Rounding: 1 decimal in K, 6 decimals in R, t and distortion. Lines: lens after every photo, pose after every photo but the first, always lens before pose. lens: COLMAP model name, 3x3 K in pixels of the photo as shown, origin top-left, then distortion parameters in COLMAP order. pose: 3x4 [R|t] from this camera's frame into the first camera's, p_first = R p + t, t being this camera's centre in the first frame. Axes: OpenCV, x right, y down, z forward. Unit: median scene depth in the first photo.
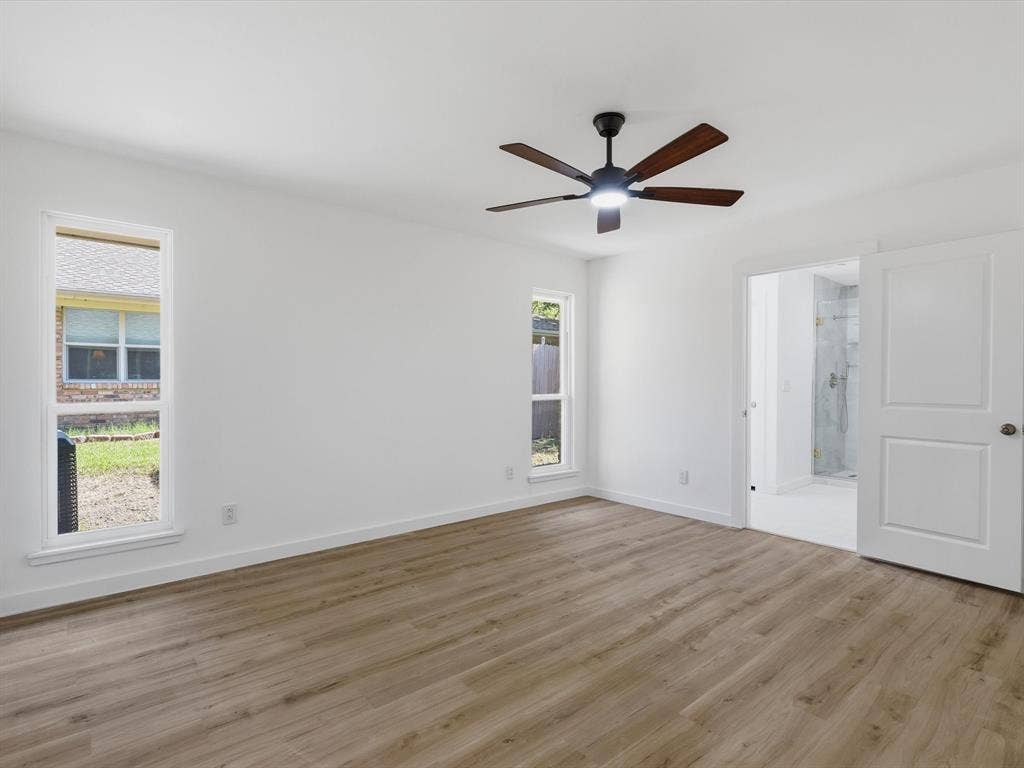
lens RADIAL K [[522.3, 0, 514.2], [0, 522.3, 383.4], [0, 0, 1]] dist [0.000296, 0.000082]
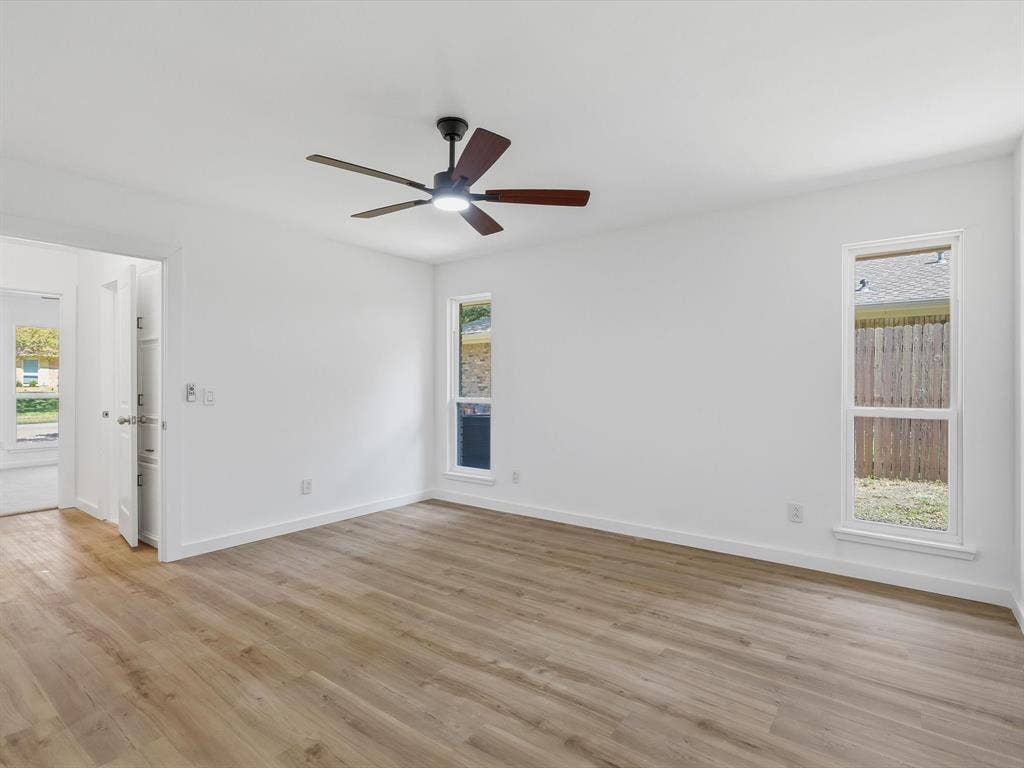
lens RADIAL K [[522.3, 0, 514.2], [0, 522.3, 383.4], [0, 0, 1]] dist [0.000296, 0.000082]
pose [[0.221073, -0.003079, -0.975252, 0.916017], [-0.007029, 0.999964, -0.004751, -0.002579], [0.975232, 0.007906, 0.221044, 0.695189]]
